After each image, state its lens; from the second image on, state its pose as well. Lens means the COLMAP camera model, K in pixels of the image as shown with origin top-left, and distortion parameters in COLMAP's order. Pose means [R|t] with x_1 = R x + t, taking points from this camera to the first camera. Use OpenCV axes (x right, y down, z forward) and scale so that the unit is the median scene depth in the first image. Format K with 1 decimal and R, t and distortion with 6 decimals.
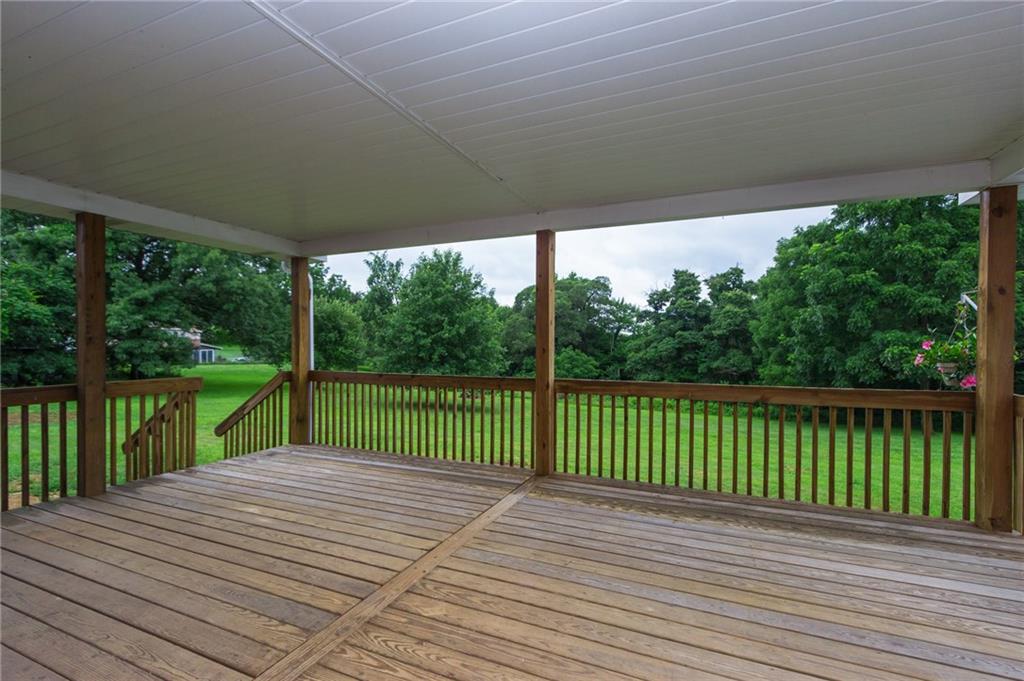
lens RADIAL K [[466.0, 0, 515.2], [0, 466.0, 345.5], [0, 0, 1]] dist [0.002666, 0.000027]
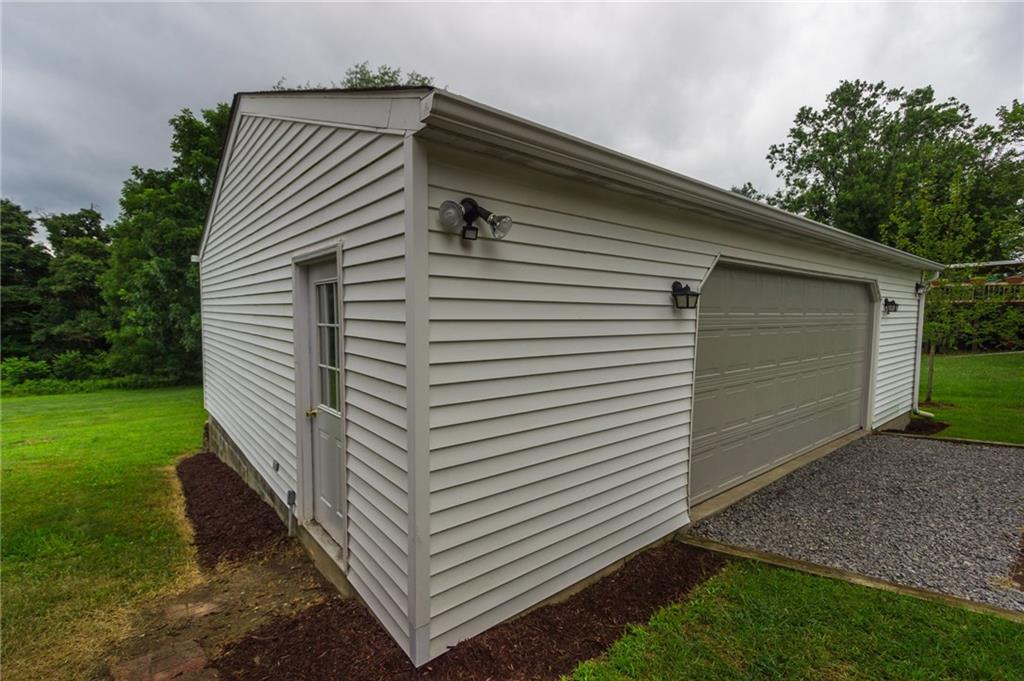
lens RADIAL K [[466.0, 0, 505.9], [0, 466.0, 341.9], [0, 0, 1]] dist [0.002666, 0.000027]
pose [[0.453815, -0.055921, 0.889339, 0.073355], [0.000139, 0.998033, 0.062684, 0.011999], [-0.891096, -0.028323, 0.452931, -0.017401]]
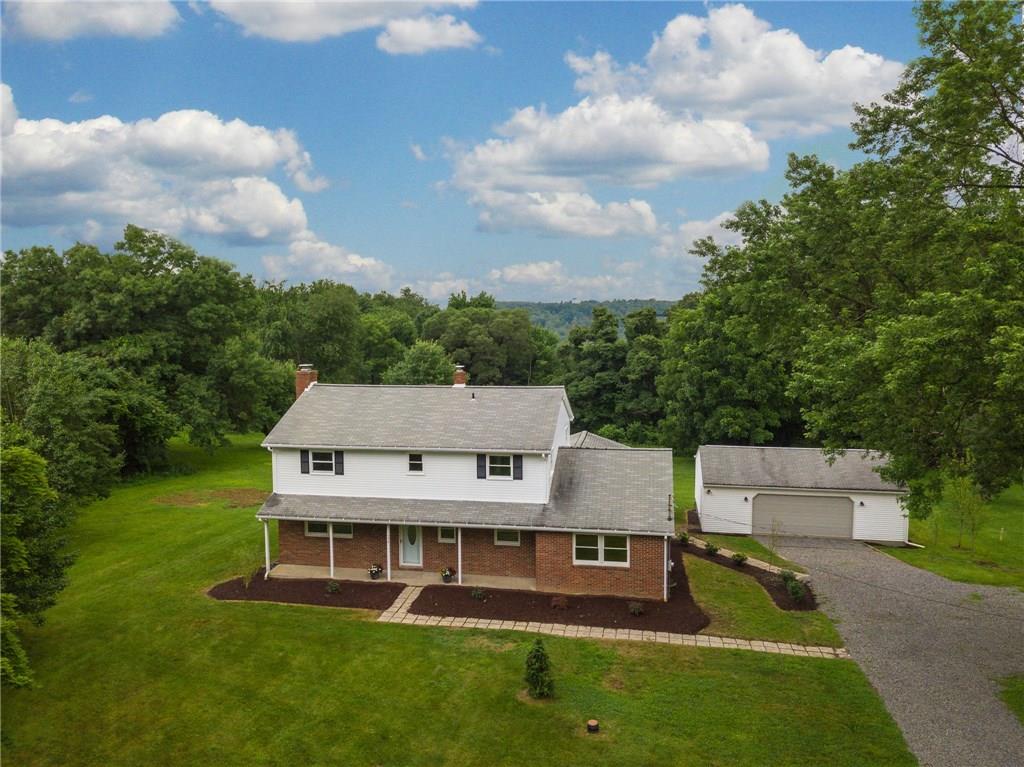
lens RADIAL K [[776.4, 0, 510.7], [0, 776.4, 383.4], [0, 0, 1]] dist [0.003848, -0.000474]
pose [[0.973168, -0.026607, 0.228554, -0.253046], [0.005885, 0.995845, 0.090872, -0.174752], [-0.230022, -0.087089, 0.969281, -0.684980]]
